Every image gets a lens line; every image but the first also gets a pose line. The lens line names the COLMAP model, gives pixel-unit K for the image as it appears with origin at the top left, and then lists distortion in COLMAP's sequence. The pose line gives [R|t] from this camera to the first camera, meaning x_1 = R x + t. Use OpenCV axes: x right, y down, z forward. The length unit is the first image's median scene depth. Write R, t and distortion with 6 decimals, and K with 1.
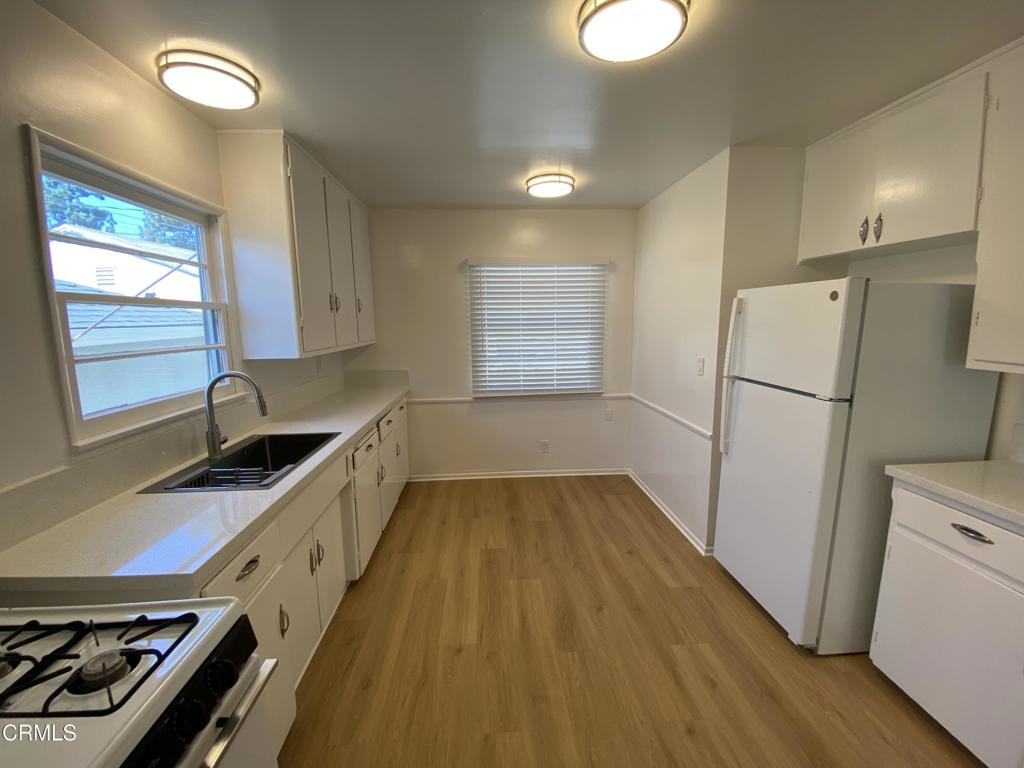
lens RADIAL K [[417.8, 0, 506.3], [0, 417.8, 382.6], [0, 0, 1]] dist [0.032732, -0.023503]
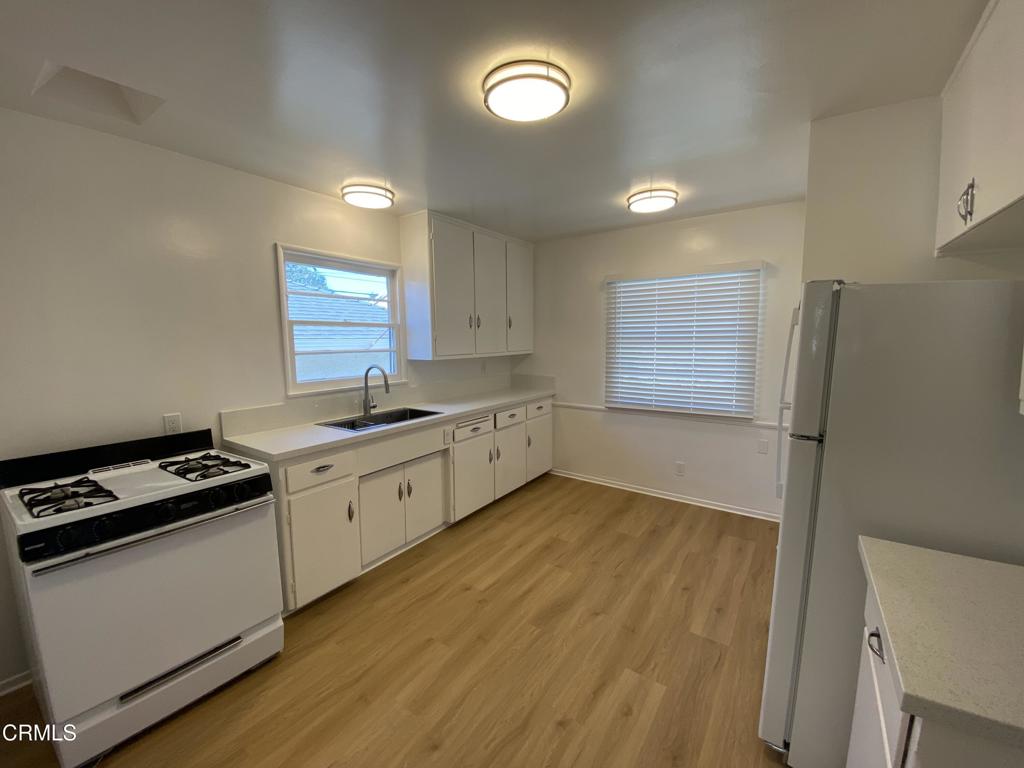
lens RADIAL K [[417.8, 0, 506.3], [0, 417.8, 382.6], [0, 0, 1]] dist [0.032732, -0.023503]
pose [[0.776979, 0.073392, -0.625234, 0.512154], [-0.092206, 0.995737, 0.002299, -0.005785], [0.622737, 0.055864, 0.780434, 0.024062]]
